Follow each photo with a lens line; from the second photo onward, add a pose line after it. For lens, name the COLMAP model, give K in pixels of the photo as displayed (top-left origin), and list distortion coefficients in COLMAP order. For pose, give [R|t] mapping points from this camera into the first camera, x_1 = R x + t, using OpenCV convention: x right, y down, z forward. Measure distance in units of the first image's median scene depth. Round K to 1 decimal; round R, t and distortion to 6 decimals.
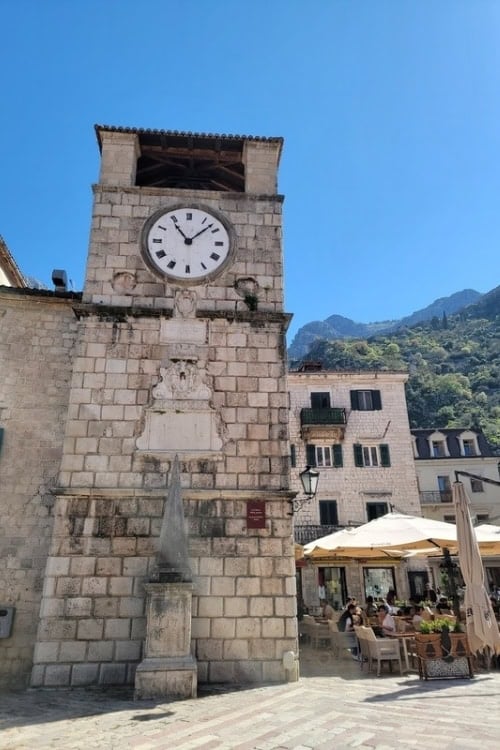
lens RADIAL K [[530.5, 0, 250.4], [0, 530.5, 370.9], [0, 0, 1]] dist [0.046882, -0.000149]
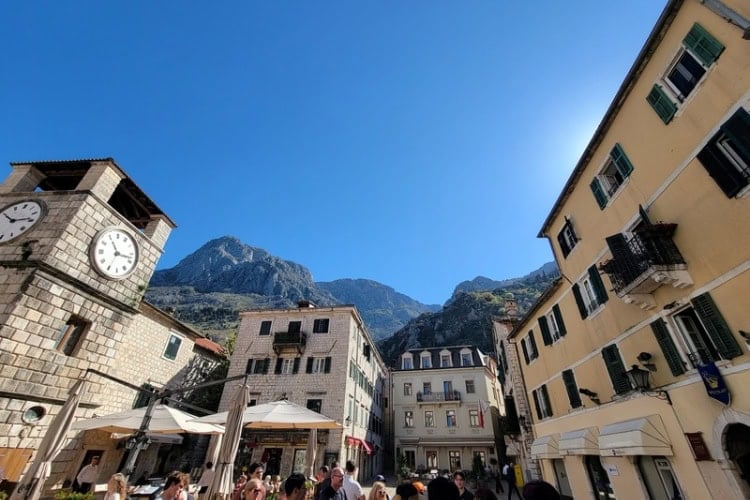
lens RADIAL K [[322.8, 0, 377.3], [0, 322.8, 253.3], [0, 0, 1]] dist [-0.009693, -0.000016]
pose [[0.986381, -0.059846, -0.153200, 0.530504], [0.029893, 0.981170, -0.190818, 0.033367], [0.161735, 0.183640, 0.969597, 0.125858]]
